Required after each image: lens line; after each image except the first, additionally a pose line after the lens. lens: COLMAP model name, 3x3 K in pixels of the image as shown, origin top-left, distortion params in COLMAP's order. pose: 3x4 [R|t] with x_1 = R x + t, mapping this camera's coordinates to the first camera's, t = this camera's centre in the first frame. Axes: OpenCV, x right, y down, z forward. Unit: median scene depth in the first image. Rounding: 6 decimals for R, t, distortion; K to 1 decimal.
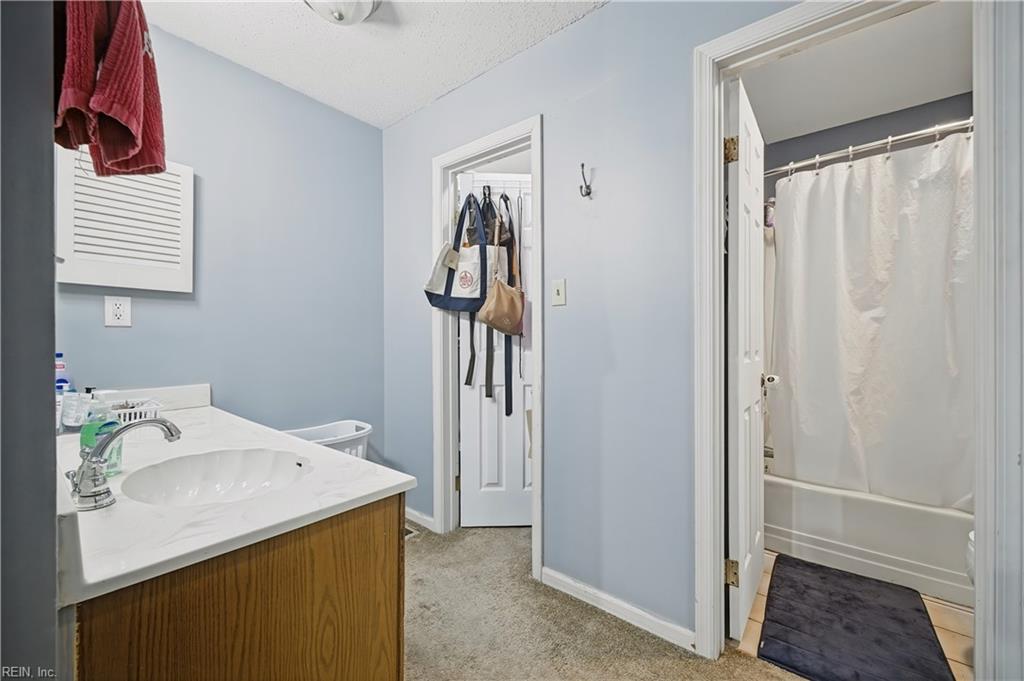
lens RADIAL K [[404.9, 0, 513.3], [0, 404.9, 340.9], [0, 0, 1]] dist [-0.000180, -0.000596]
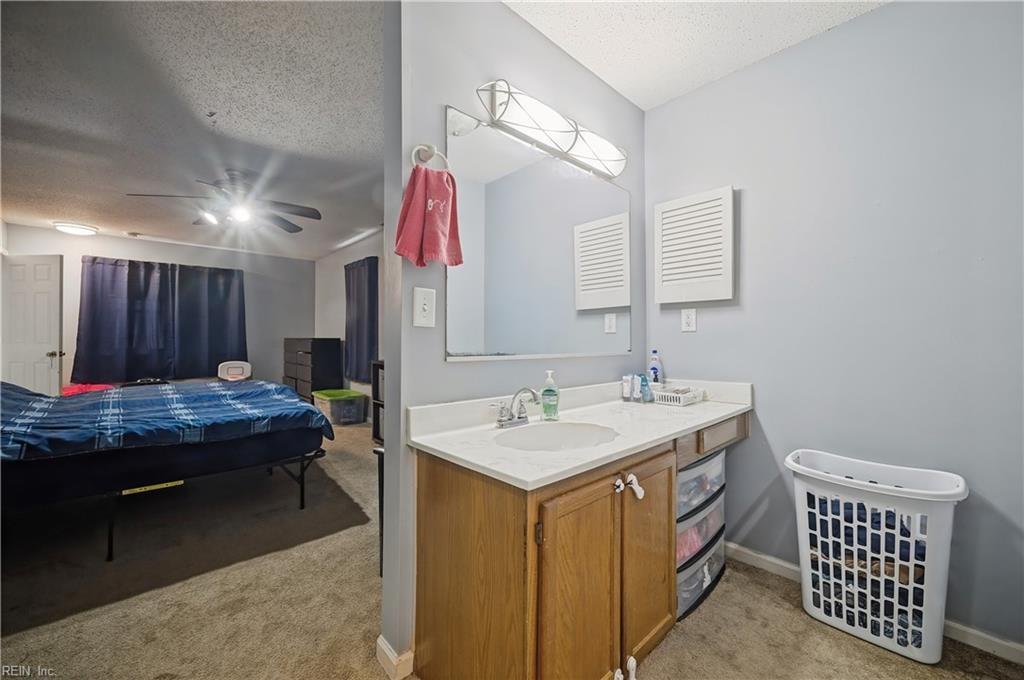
lens RADIAL K [[404.9, 0, 513.3], [0, 404.9, 340.4], [0, 0, 1]] dist [-0.000180, -0.000596]
pose [[-0.134322, -0.002073, -0.990936, 0.913241], [-0.000212, 0.999998, -0.002064, -0.007480], [0.990938, -0.000067, -0.134322, 1.338589]]
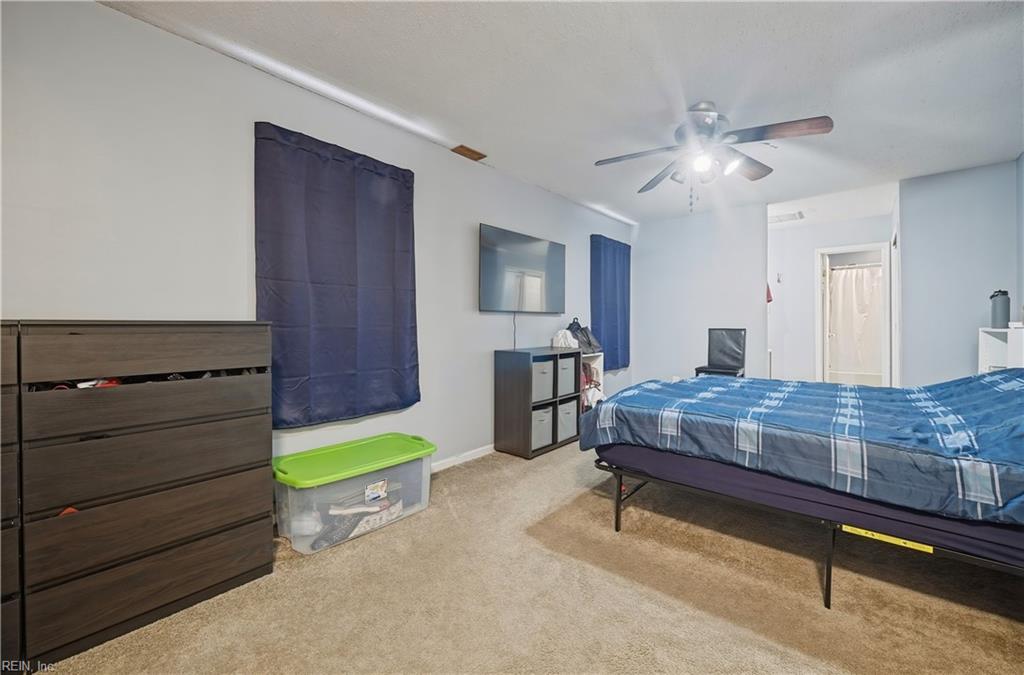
lens RADIAL K [[412.3, 0, 513.3], [0, 412.3, 332.2], [0, 0, 1]] dist [0.000412, 0.000068]
pose [[0.999829, -0.003323, -0.018181, -0.733963], [0.003473, 0.999960, 0.008229, 0.012896], [0.018153, -0.008290, 0.999801, -0.928881]]
